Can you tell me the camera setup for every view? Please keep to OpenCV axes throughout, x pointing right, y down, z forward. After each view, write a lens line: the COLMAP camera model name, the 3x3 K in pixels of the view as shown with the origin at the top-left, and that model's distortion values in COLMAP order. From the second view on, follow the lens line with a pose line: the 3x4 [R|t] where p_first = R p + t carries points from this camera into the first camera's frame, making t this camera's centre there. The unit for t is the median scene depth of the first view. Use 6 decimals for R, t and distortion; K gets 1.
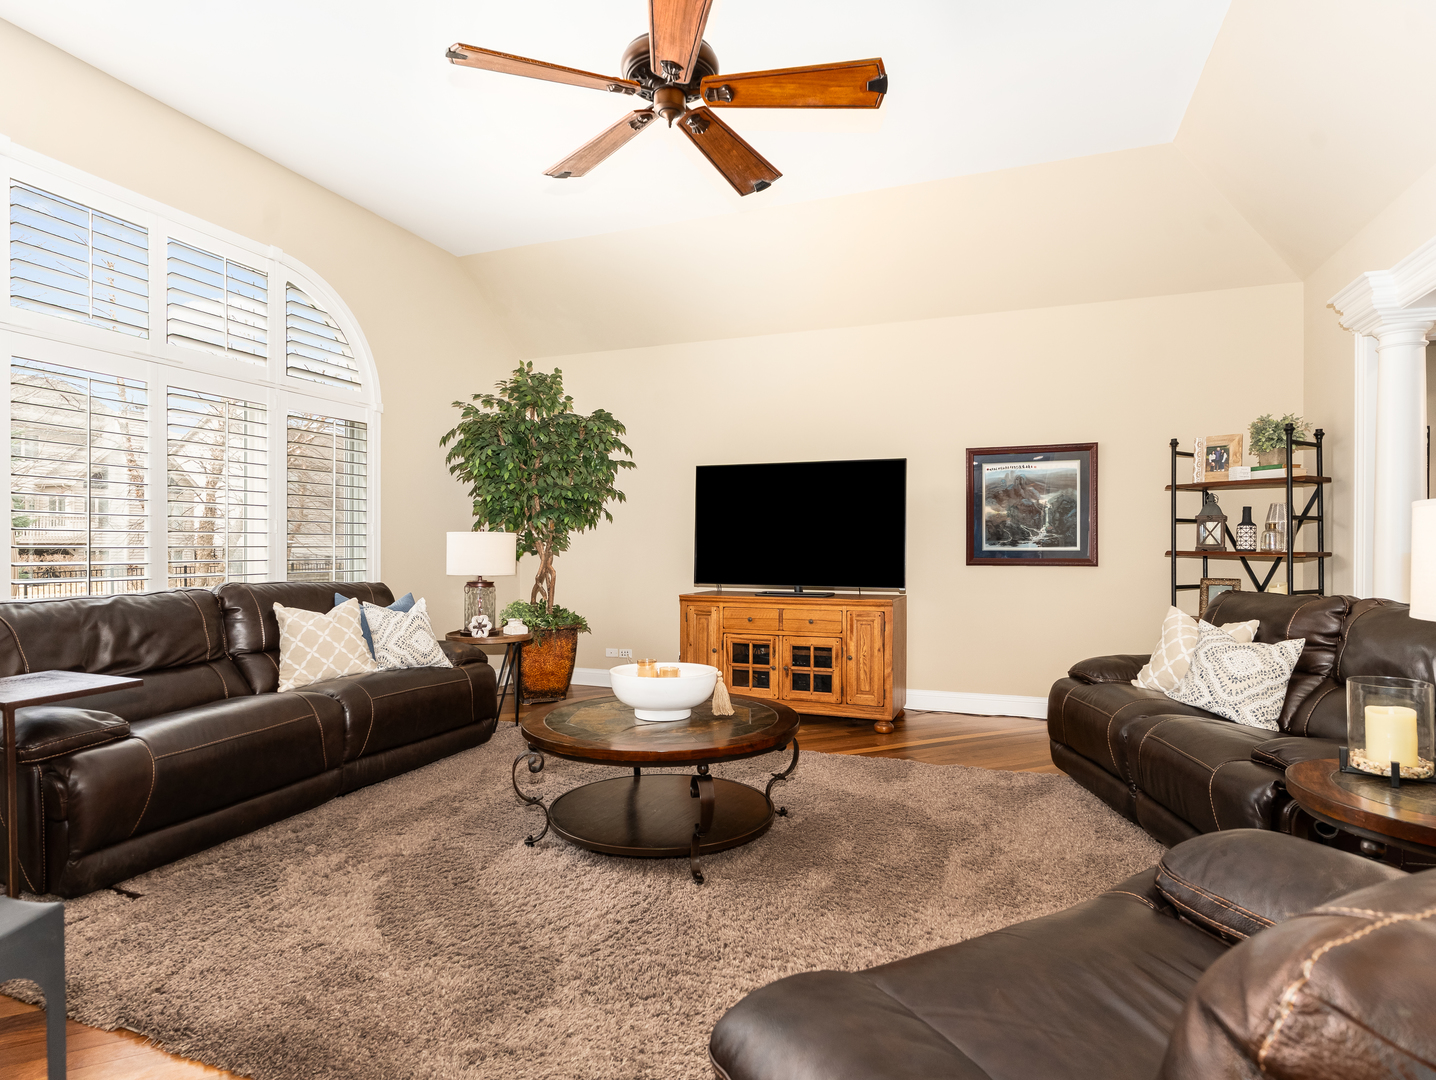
lens RADIAL K [[787.3, 0, 718.0], [0, 787.3, 540.0], [0, 0, 1]] dist [0.000017, 0.000051]
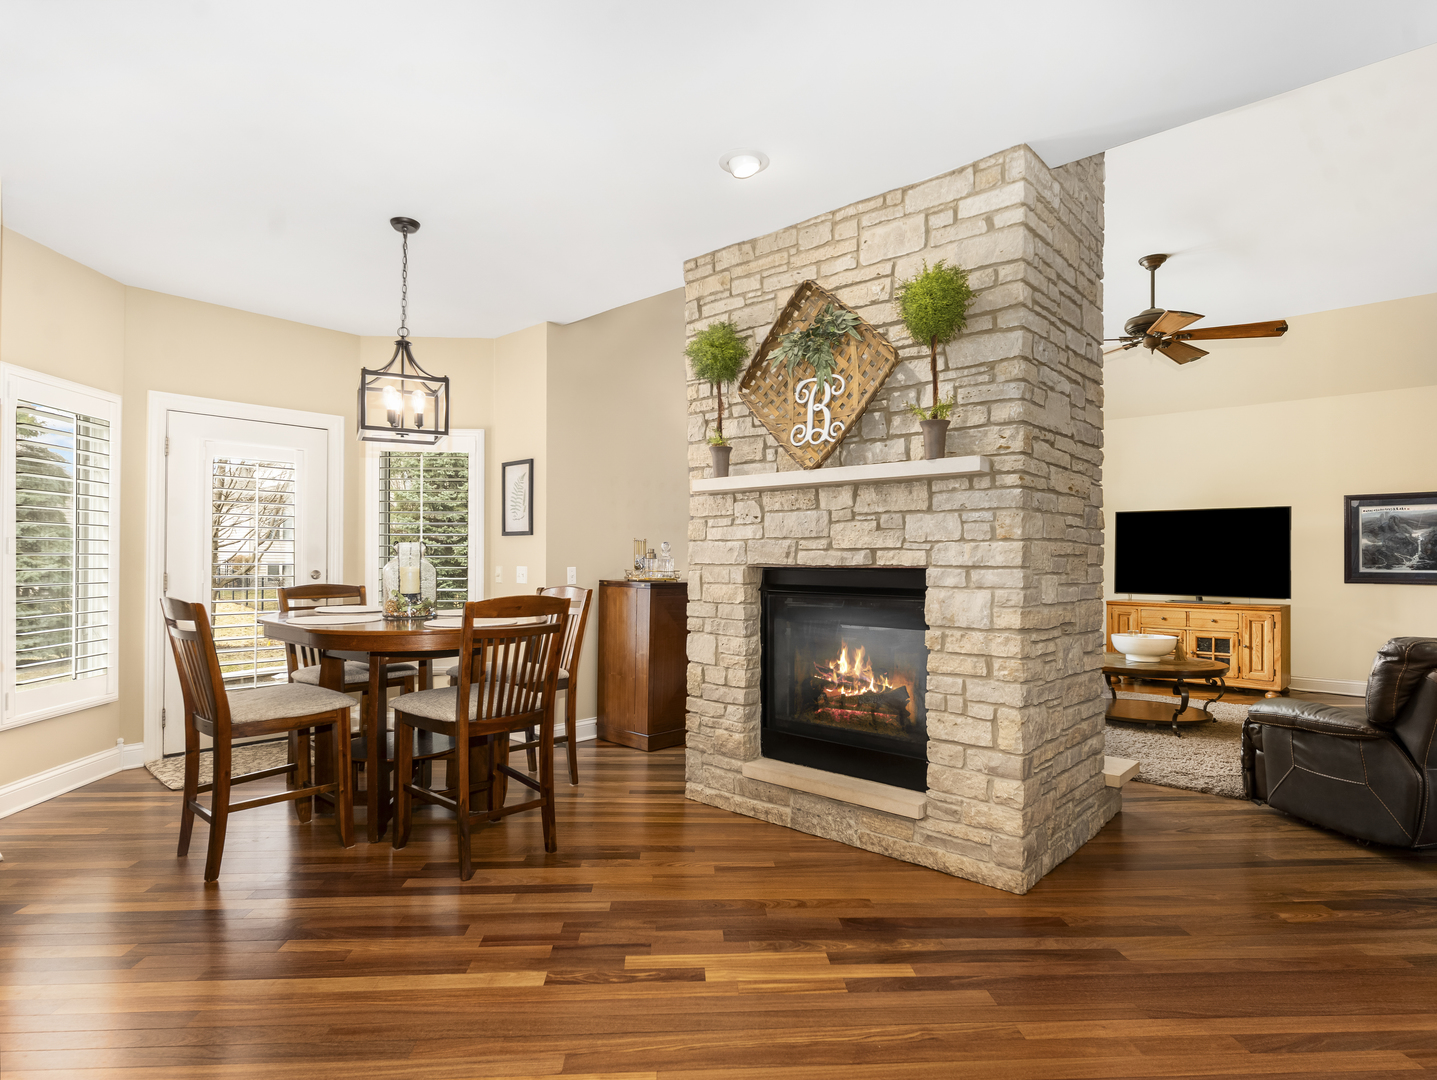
lens RADIAL K [[799.6, 0, 713.5], [0, 799.6, 560.1], [0, 0, 1]] dist [0.001908, 0.001151]
pose [[0.932063, 0.003323, -0.362282, -0.189147], [0.002037, 0.999894, 0.014410, -0.029390], [0.362291, -0.014169, 0.931957, -0.654969]]
